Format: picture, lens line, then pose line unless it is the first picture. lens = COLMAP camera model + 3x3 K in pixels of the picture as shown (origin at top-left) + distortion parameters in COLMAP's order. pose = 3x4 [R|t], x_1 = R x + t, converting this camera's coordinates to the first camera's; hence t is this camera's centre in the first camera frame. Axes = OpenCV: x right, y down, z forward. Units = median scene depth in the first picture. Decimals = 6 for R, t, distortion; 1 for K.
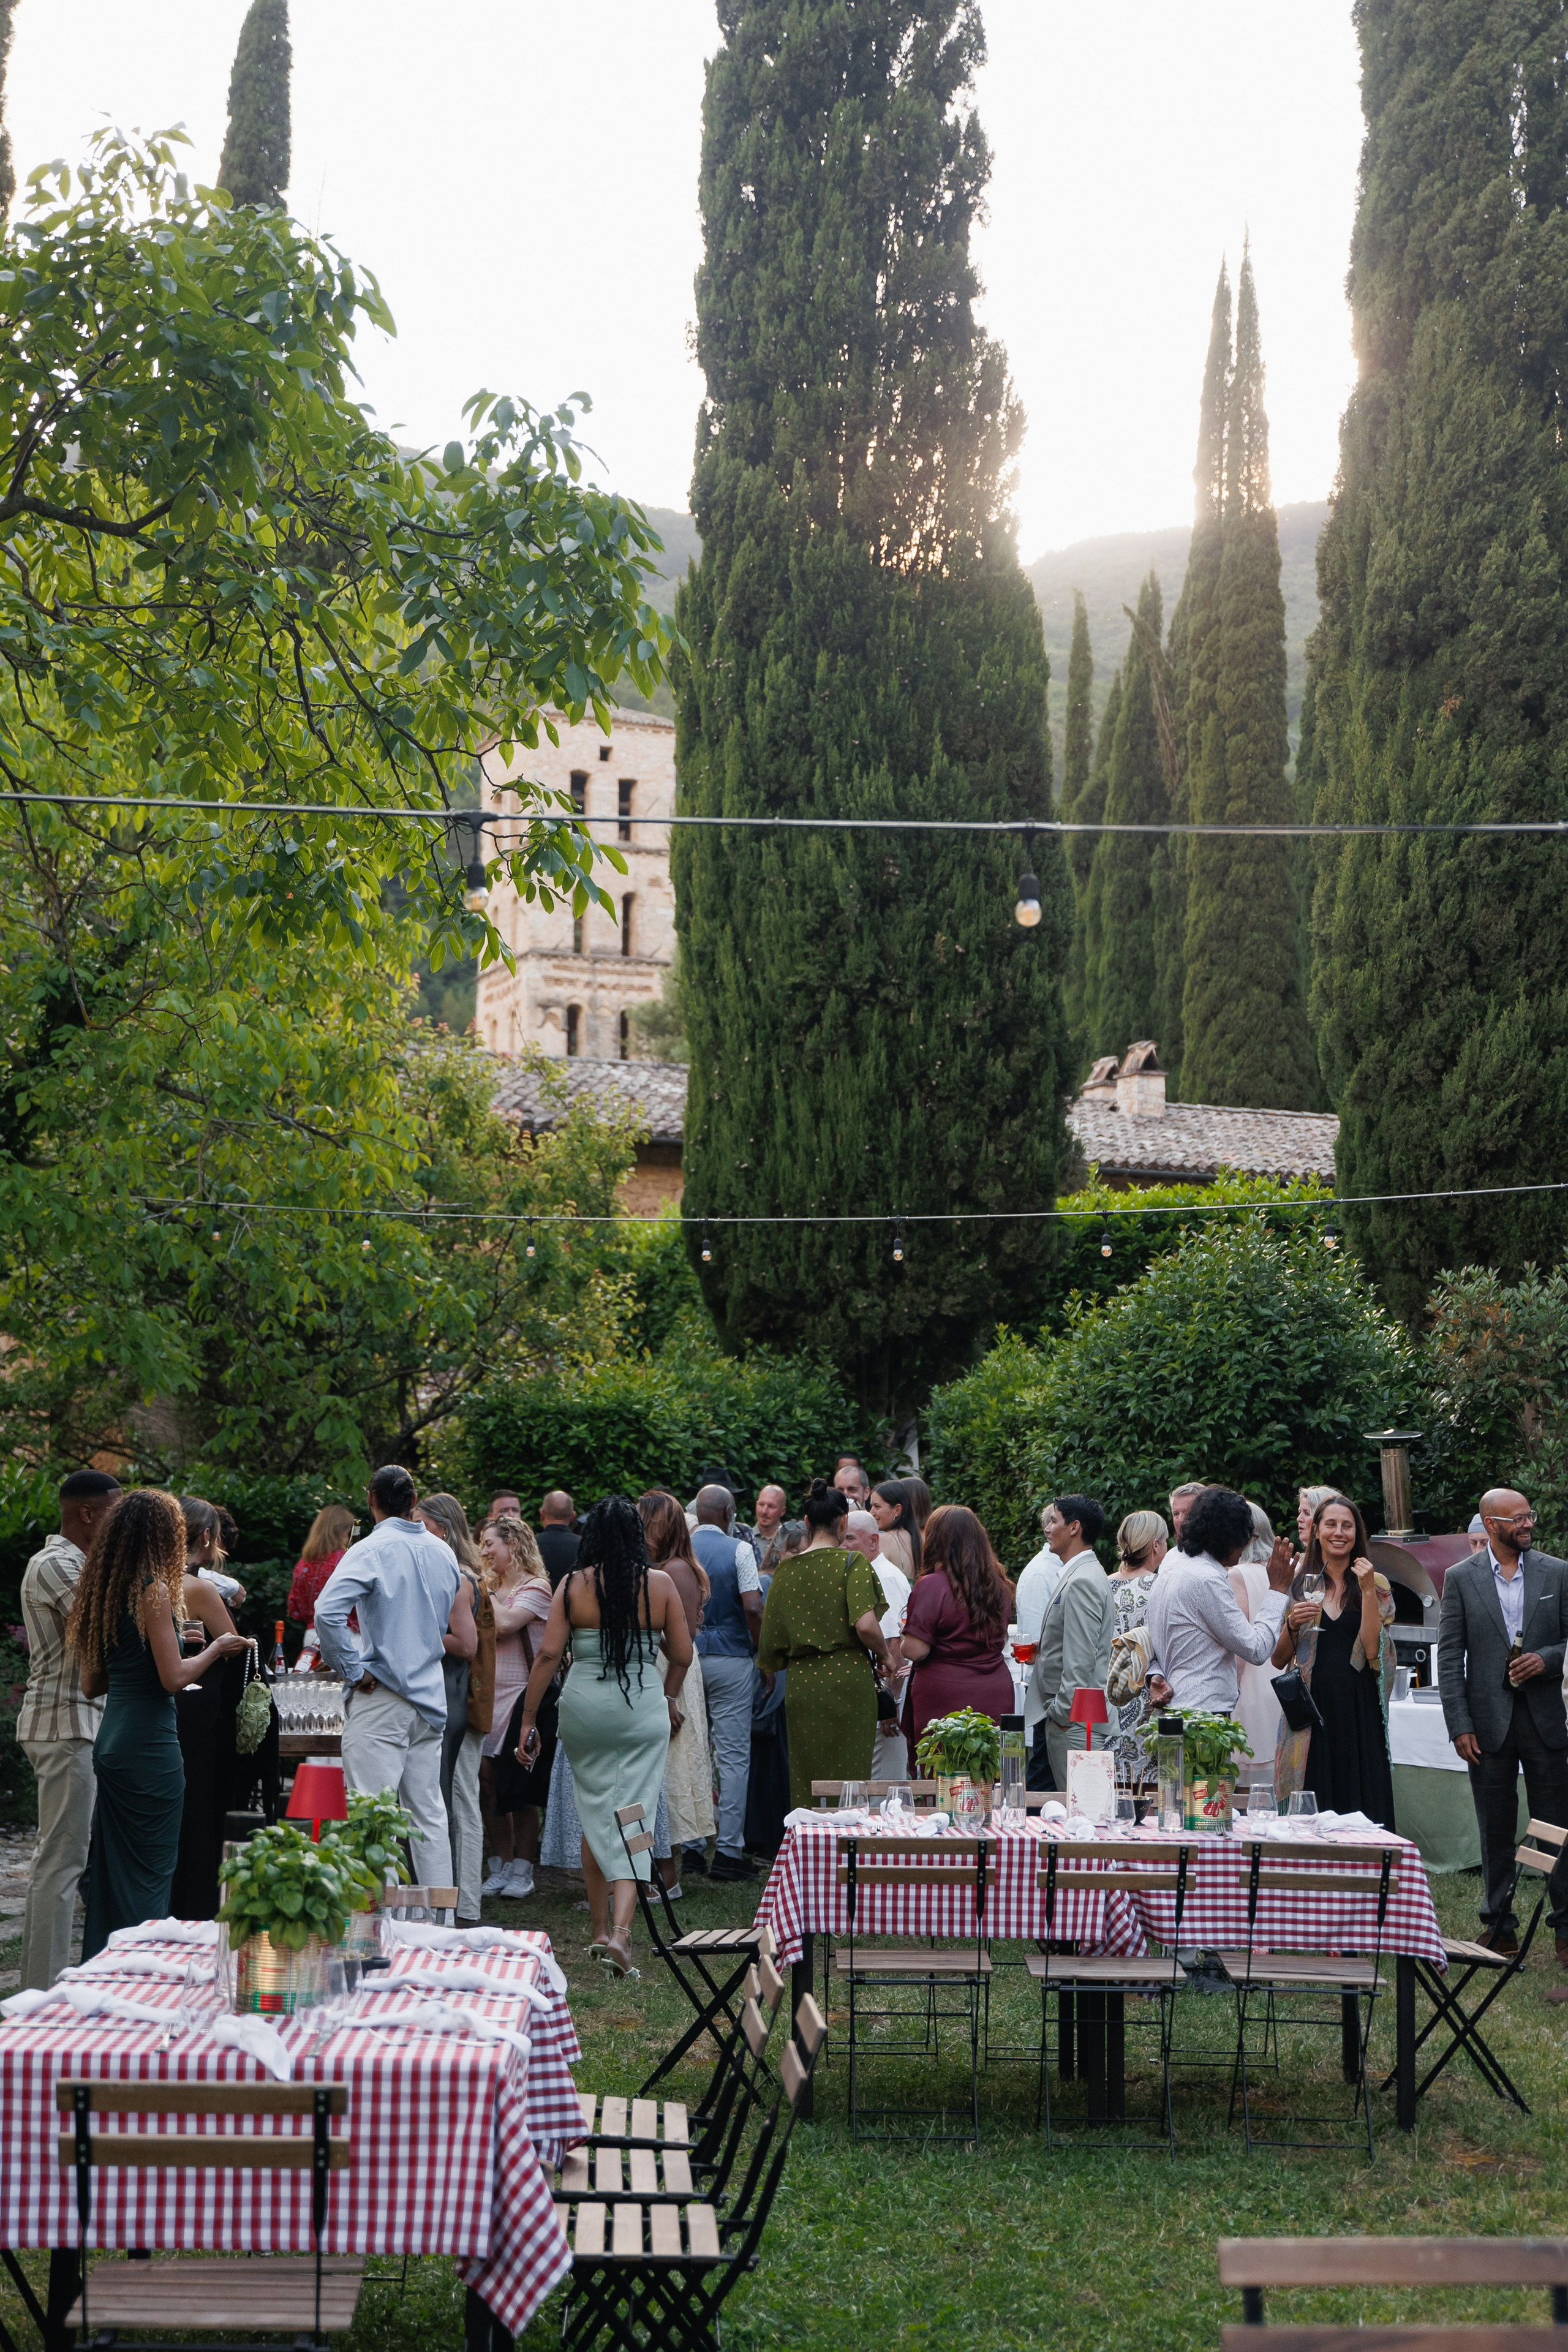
lens RADIAL K [[3144.2, 0, 788.0], [0, 3144.2, 1181.3], [0, 0, 1]] dist [0.015435, 0.000000]
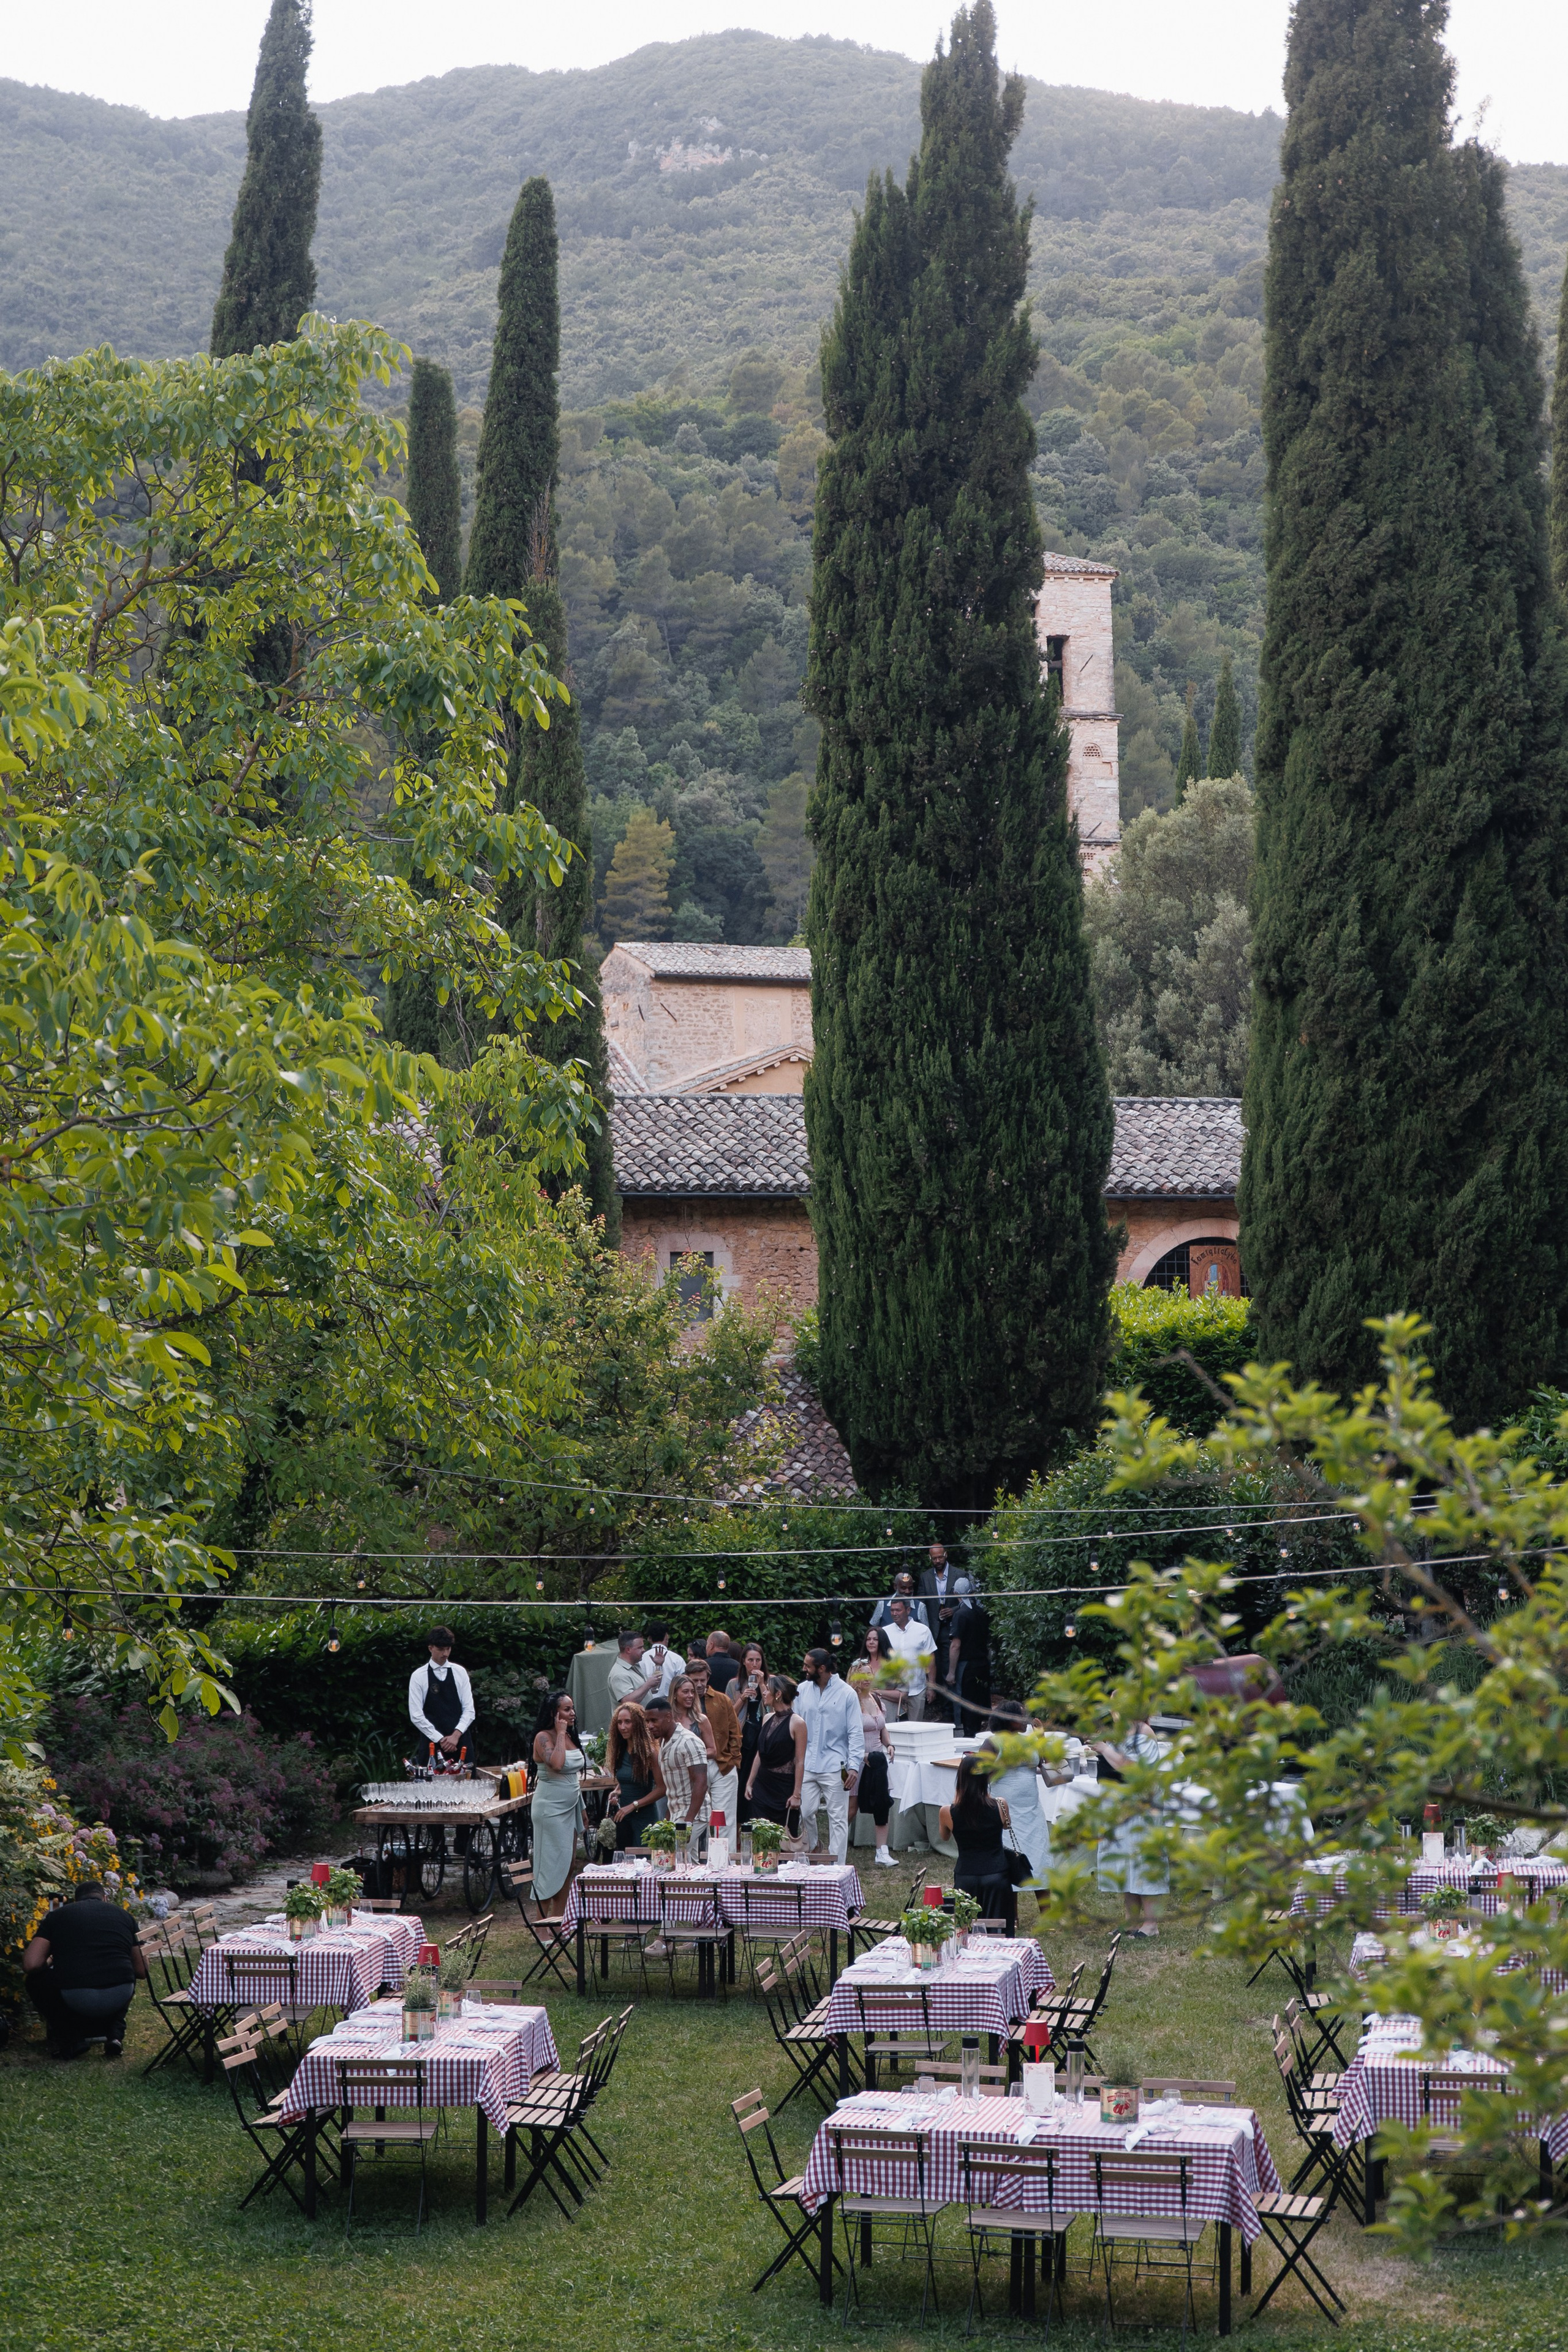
lens RADIAL K [[3865.4, 0, 782.1], [0, 3865.4, 1174.1], [0, 0, 1]] dist [0.024684, 0.000000]
pose [[0.988068, -0.029312, -0.151205, 0.209748], [0.035827, 0.998535, 0.040548, -0.148158], [0.149795, -0.045481, 0.987670, -0.625984]]
